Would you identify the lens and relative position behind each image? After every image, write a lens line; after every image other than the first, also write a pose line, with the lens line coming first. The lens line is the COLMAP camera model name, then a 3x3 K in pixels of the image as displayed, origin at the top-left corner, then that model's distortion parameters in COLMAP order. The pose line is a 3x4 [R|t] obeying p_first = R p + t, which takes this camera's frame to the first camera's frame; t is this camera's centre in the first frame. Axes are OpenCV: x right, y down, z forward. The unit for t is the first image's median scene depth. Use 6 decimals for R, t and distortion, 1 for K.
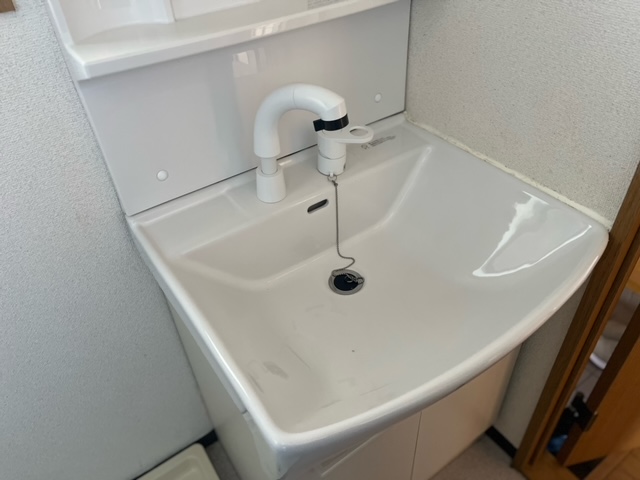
lens RADIAL K [[487.4, 0, 320.0], [0, 487.4, 240.0], [0, 0, 1]] dist [-0.011240, -0.005463]
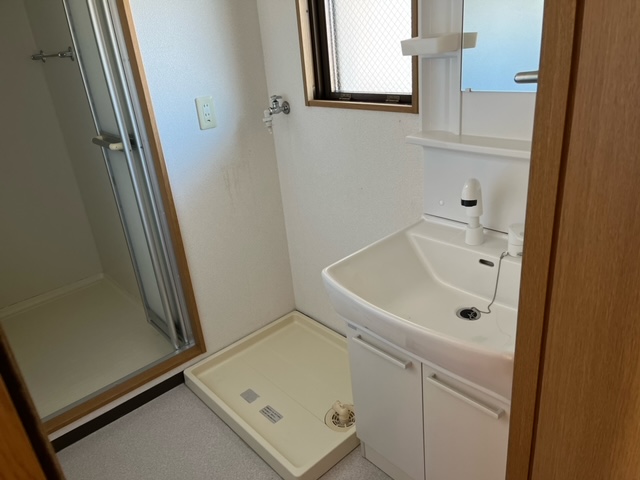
lens RADIAL K [[487.4, 0, 320.0], [0, 487.4, 240.0], [0, 0, 1]] dist [-0.011240, -0.005463]
pose [[0.130254, 0.431181, -0.892814, 1.437583], [-0.567965, 0.770545, 0.289270, -0.307284], [0.812681, 0.469408, 0.345262, -0.009389]]
